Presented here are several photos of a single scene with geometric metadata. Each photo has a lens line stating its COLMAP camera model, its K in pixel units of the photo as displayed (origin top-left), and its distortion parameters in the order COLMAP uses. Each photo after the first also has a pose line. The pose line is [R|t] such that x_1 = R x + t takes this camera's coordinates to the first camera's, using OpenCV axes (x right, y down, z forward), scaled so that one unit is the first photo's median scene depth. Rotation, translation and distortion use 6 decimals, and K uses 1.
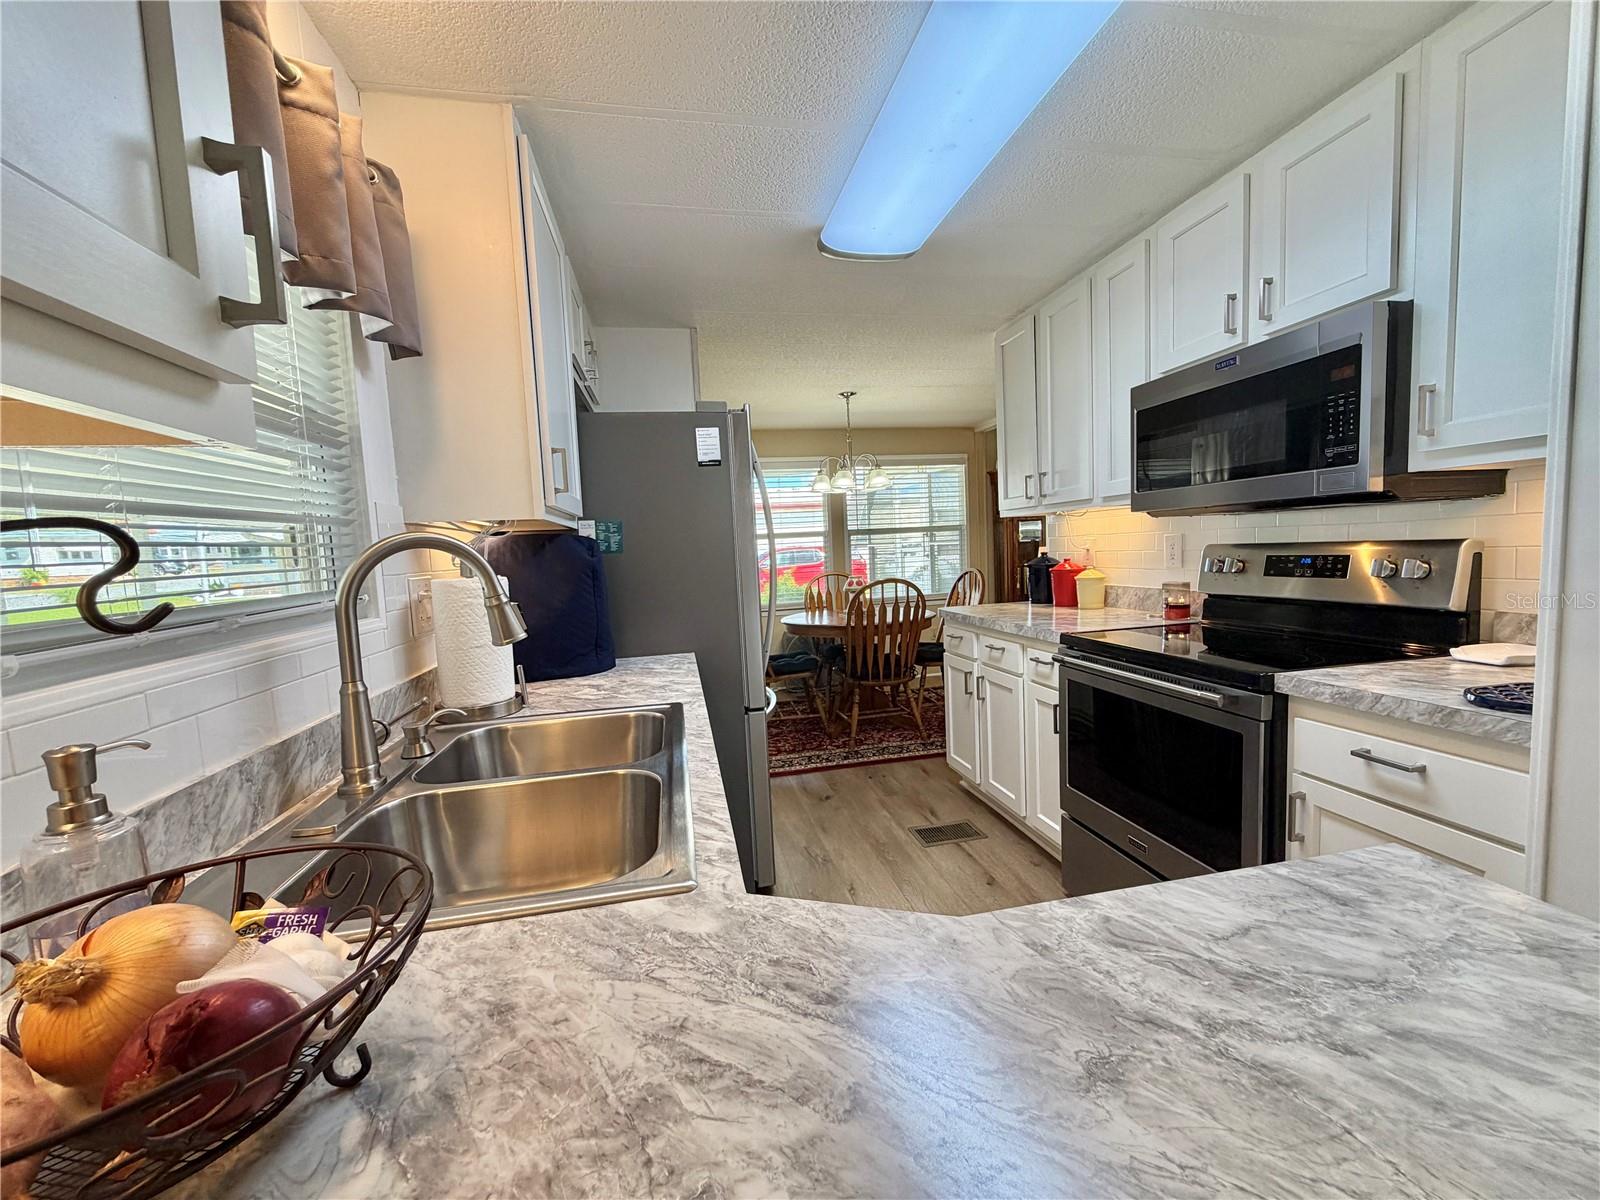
lens RADIAL K [[638.0, 0, 797.9], [0, 638.0, 601.9], [0, 0, 1]] dist [0.000026, -0.000144]
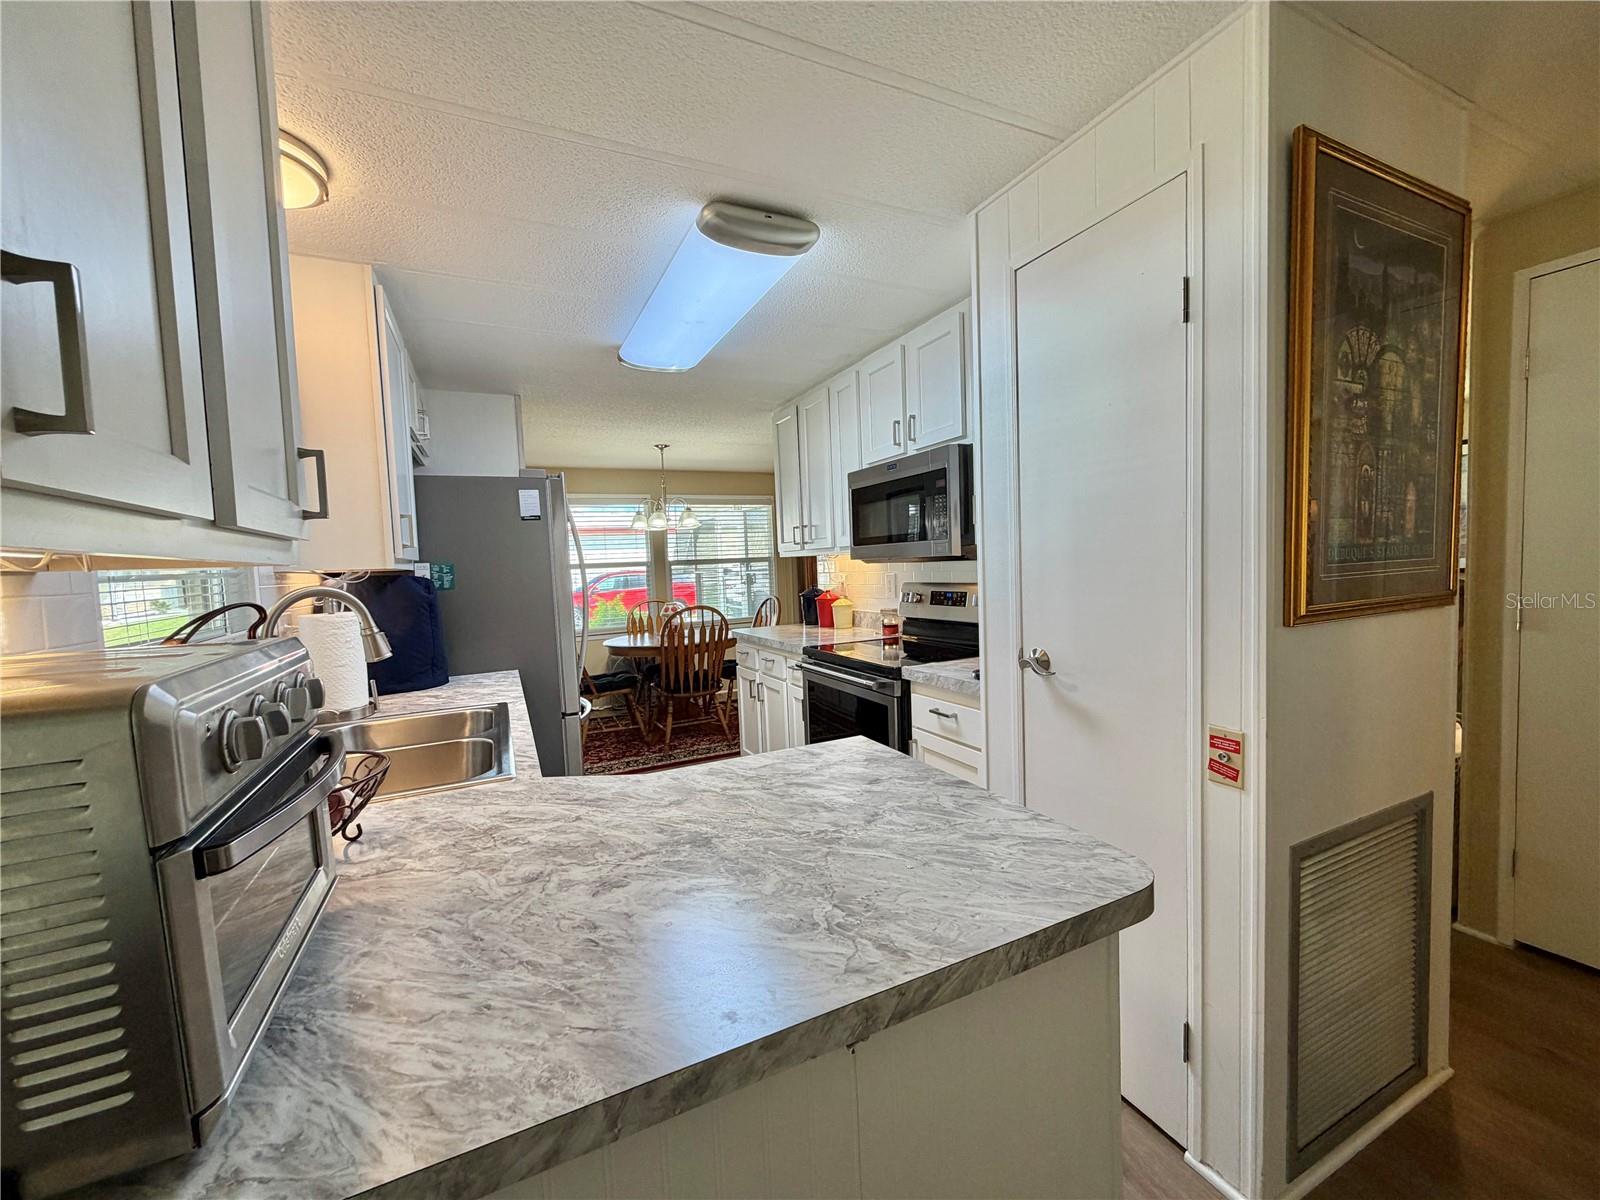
lens RADIAL K [[638.0, 0, 798.0], [0, 638.0, 602.3], [0, 0, 1]] dist [0.000026, -0.000144]
pose [[0.969436, -0.007508, 0.245230, 0.063365], [0.015855, 0.999360, -0.032079, -0.002945], [-0.244832, 0.034987, 0.968934, -0.344894]]
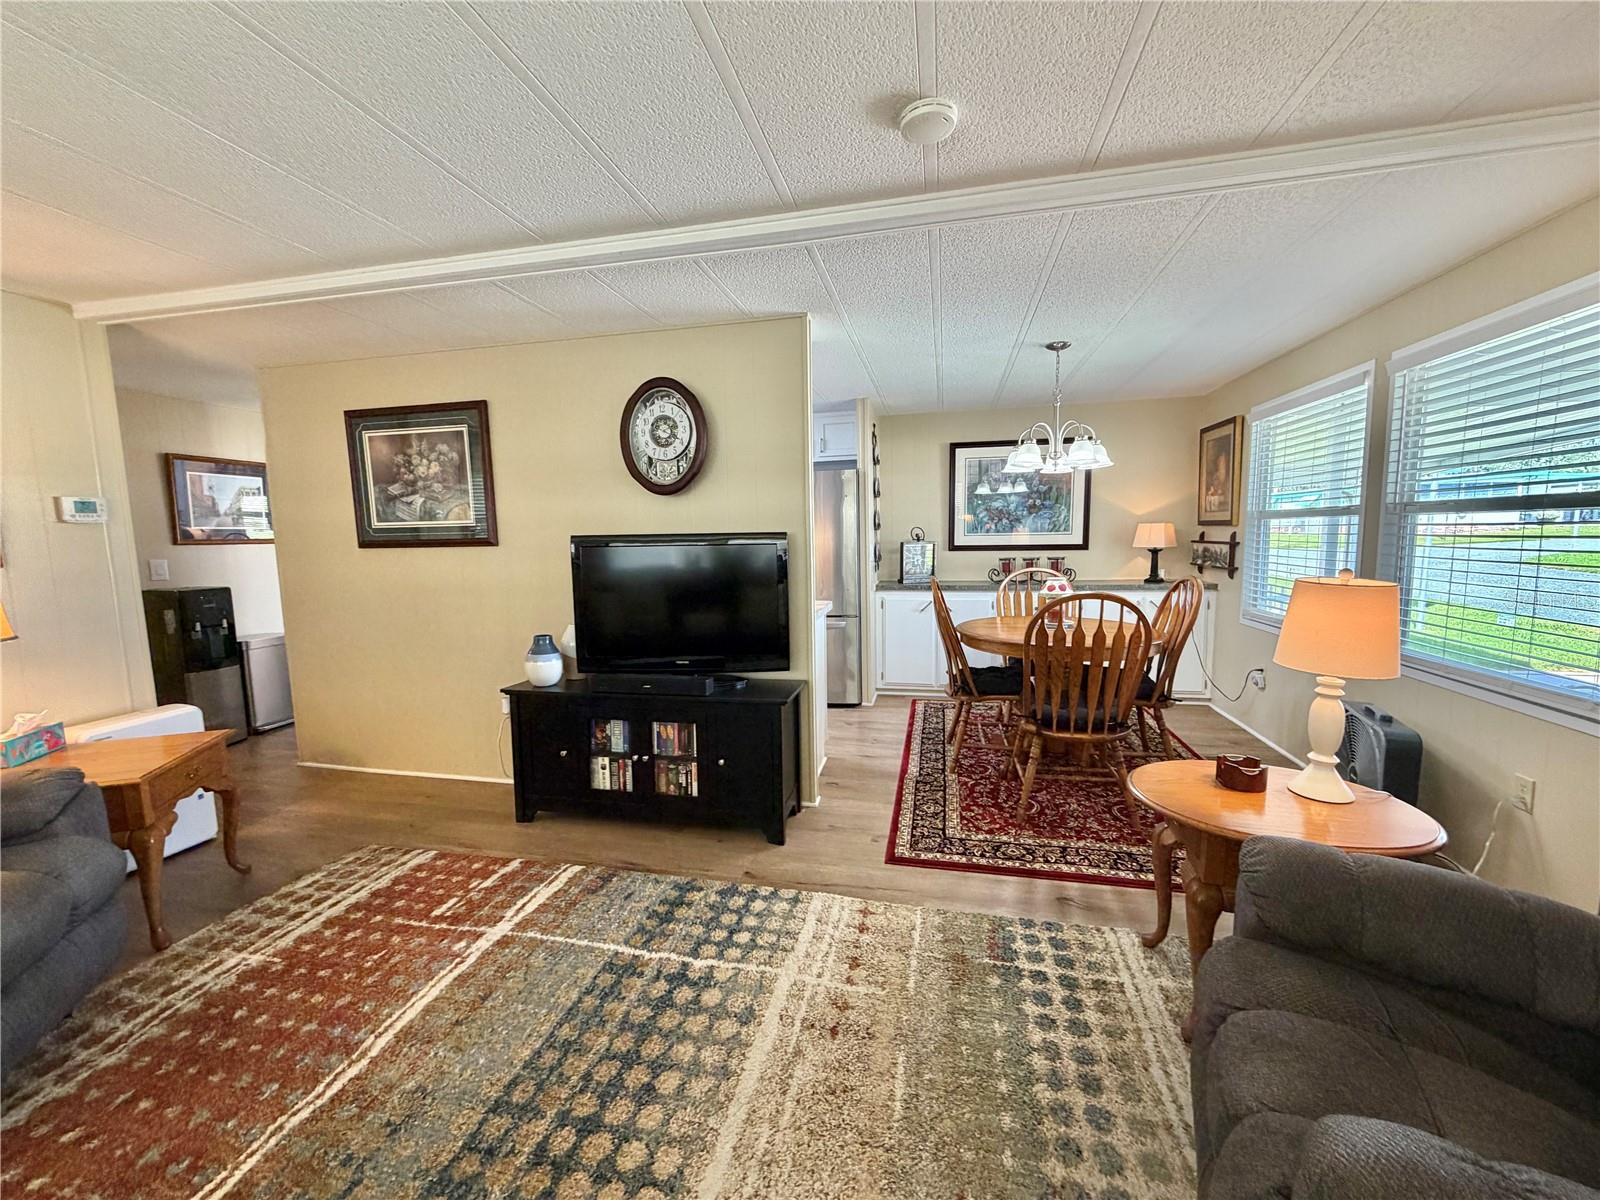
lens RADIAL K [[638.0, 0, 799.3], [0, 638.0, 601.2], [0, 0, 1]] dist [0.000026, -0.000144]
pose [[-0.405994, 0.153041, -0.900970, 1.932655], [-0.039260, 0.982047, 0.184504, -0.301439], [0.913032, 0.110280, -0.392696, 2.124489]]
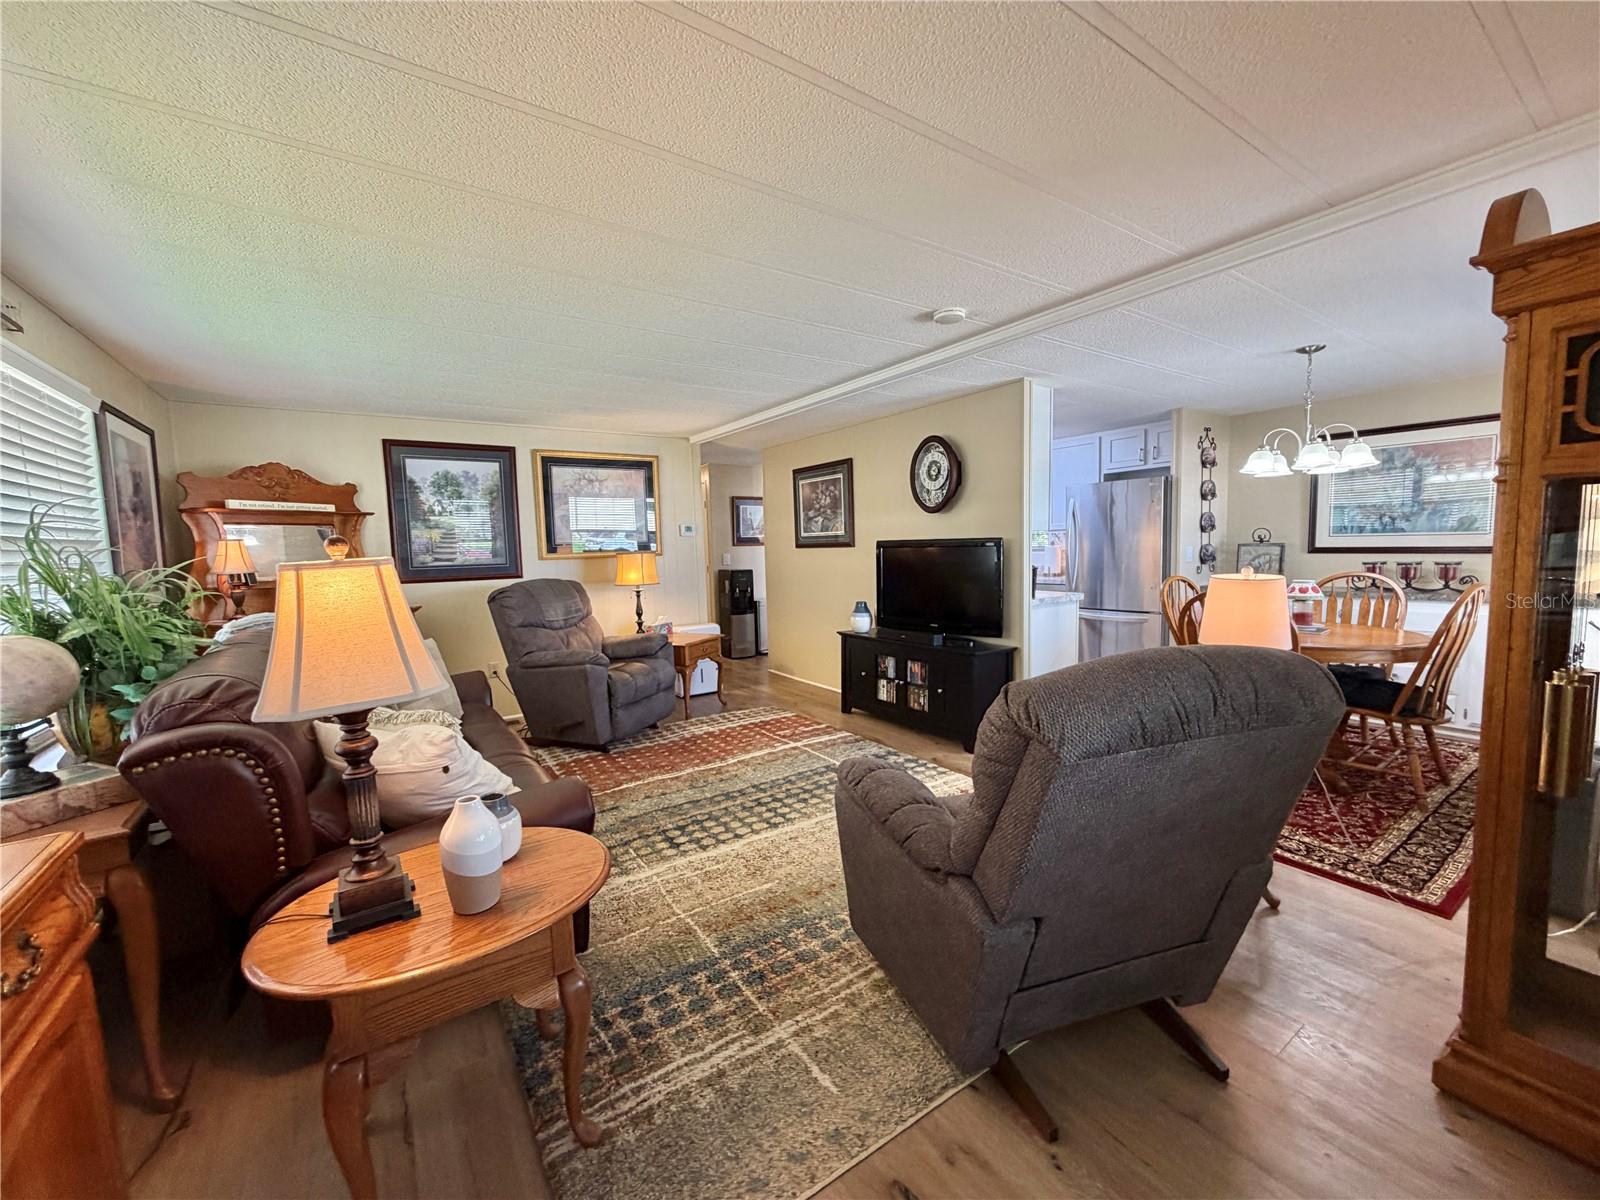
lens RADIAL K [[638.0, 0, 799.6], [0, 638.0, 602.0], [0, 0, 1]] dist [0.000026, -0.000144]
pose [[-0.917731, 0.107239, -0.382452, 1.990757], [0.037031, 0.981771, 0.186427, -0.381225], [0.395473, 0.156927, -0.904973, 3.049482]]
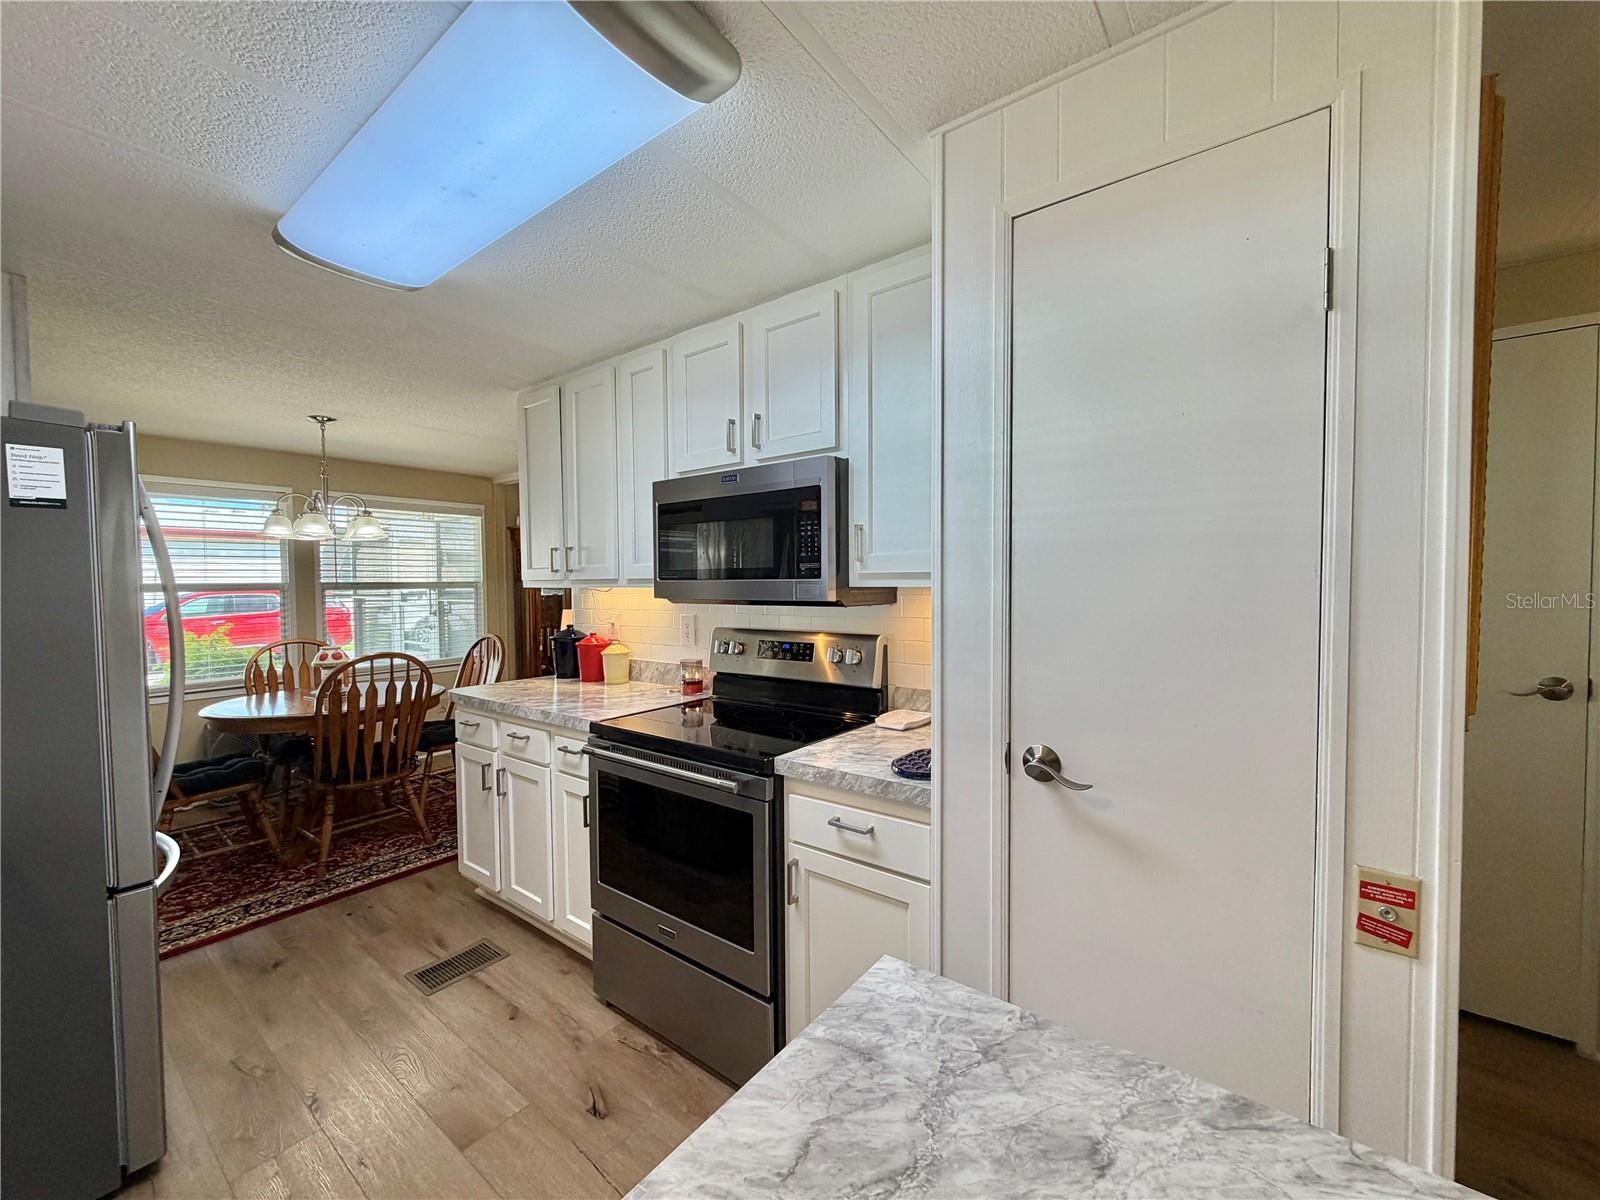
lens RADIAL K [[638.0, 0, 798.3], [0, 638.0, 601.4], [0, 0, 1]] dist [0.000026, -0.000144]
pose [[0.752883, 0.020017, 0.657849, 0.011438], [0.028467, 0.997612, -0.062934, -0.063632], [-0.657538, 0.066109, 0.750515, 0.059879]]
